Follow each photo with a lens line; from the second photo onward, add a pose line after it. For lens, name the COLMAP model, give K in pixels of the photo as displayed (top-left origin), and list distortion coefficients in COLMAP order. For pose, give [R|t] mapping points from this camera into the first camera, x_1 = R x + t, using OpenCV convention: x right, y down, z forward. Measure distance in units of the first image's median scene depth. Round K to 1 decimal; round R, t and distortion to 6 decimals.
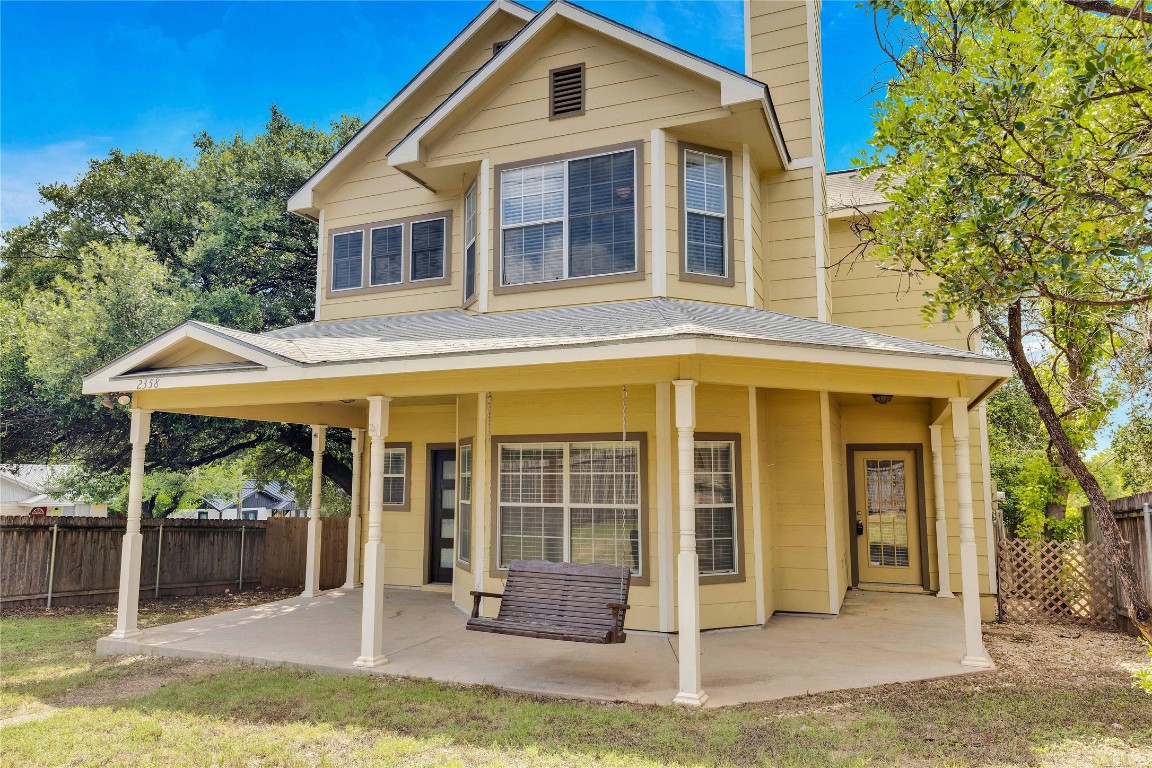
lens RADIAL K [[767.8, 0, 574.6], [0, 767.8, 380.7], [0, 0, 1]] dist [0.001462, -0.000305]
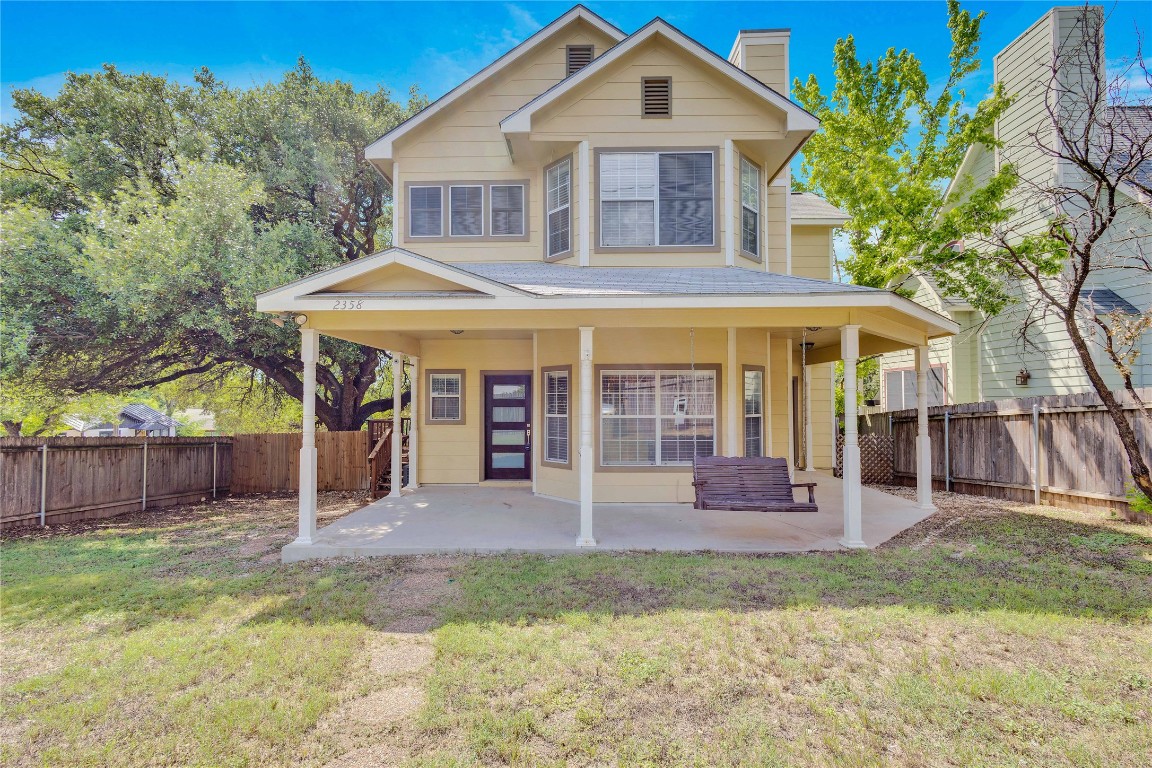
lens RADIAL K [[535.2, 0, 575.6], [0, 535.2, 386.2], [0, 0, 1]] dist [0.001554, 0.000135]
pose [[0.930558, 0.010514, 0.365994, -0.439263], [-0.044968, 0.995302, 0.085739, 0.031292], [-0.363373, -0.096243, 0.926659, 0.168306]]
